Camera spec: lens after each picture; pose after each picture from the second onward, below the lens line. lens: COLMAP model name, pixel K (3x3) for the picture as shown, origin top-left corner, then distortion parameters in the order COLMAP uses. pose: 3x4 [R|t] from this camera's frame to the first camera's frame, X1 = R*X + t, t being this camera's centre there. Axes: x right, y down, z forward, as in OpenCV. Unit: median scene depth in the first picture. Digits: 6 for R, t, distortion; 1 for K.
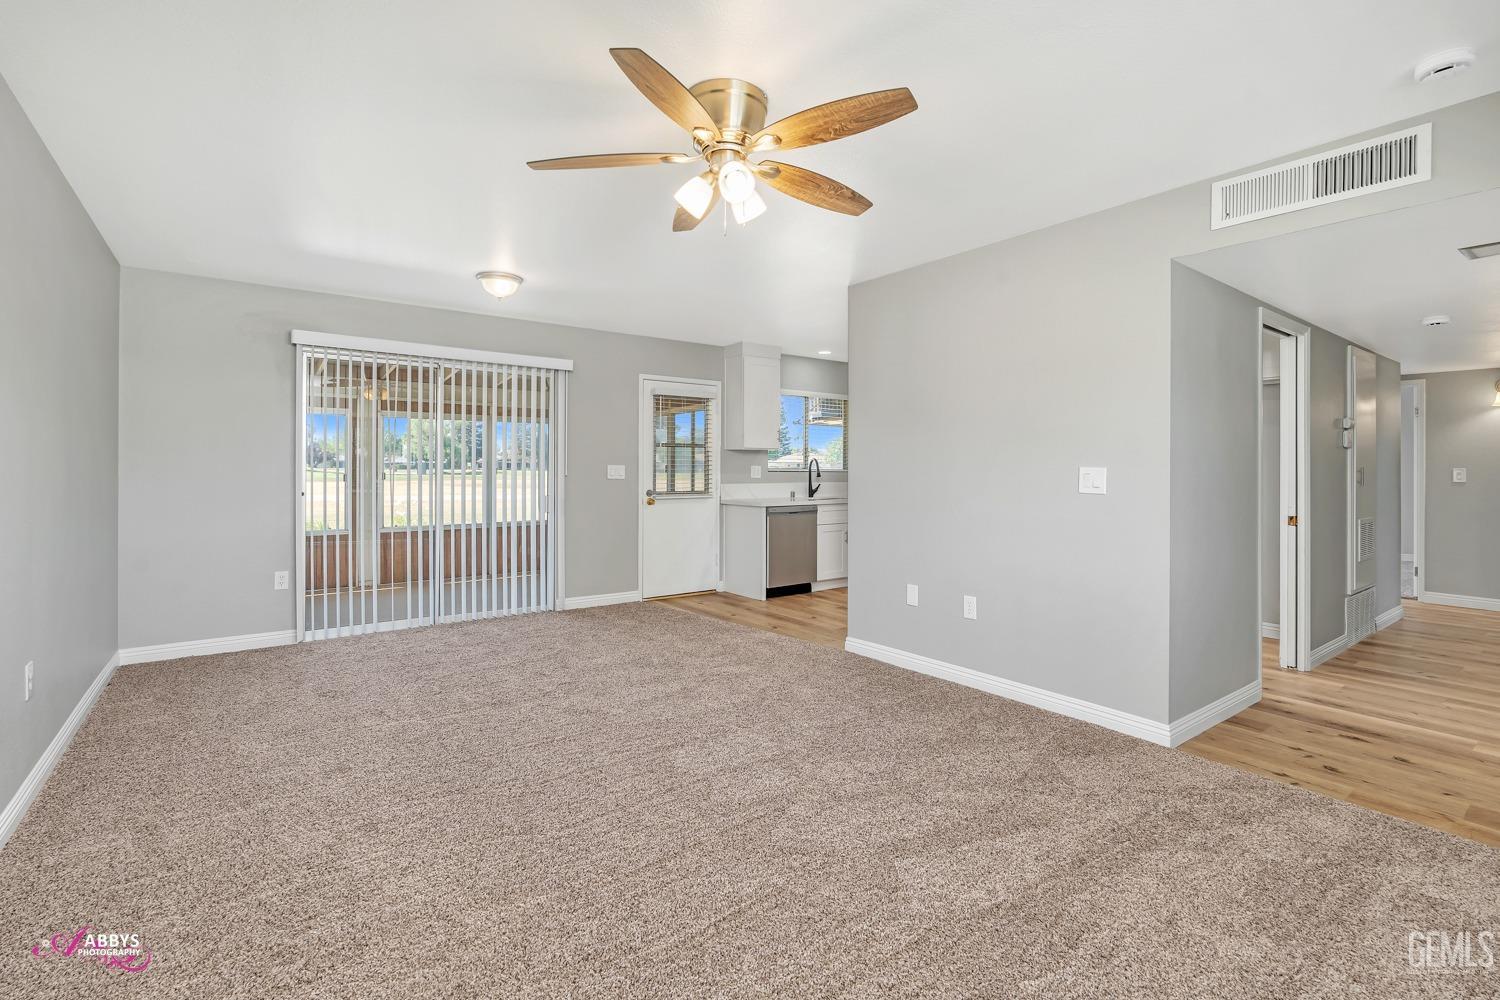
lens RADIAL K [[669.3, 0, 745.8], [0, 669.3, 470.2], [0, 0, 1]] dist [-0.002458, -0.000122]
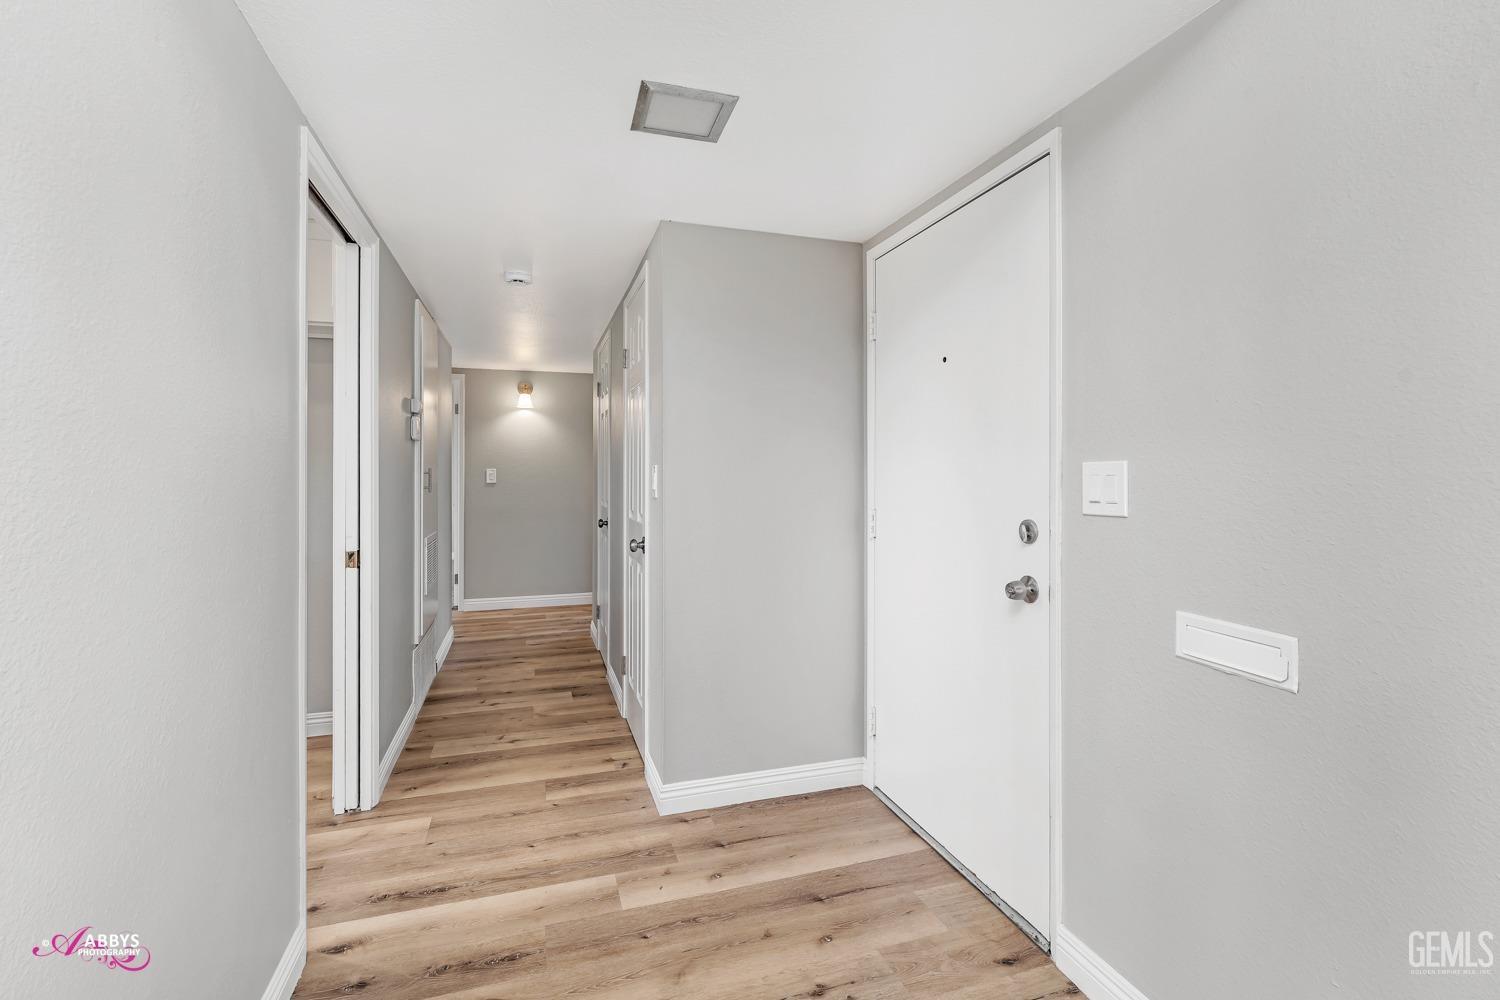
lens RADIAL K [[669.3, 0, 745.8], [0, 669.3, 470.2], [0, 0, 1]] dist [-0.002458, -0.000122]
pose [[0.332433, -0.000292, 0.943127, 0.344061], [-0.002179, 0.999997, 0.001077, -0.003870], [-0.943124, -0.002413, 0.332431, 0.434881]]
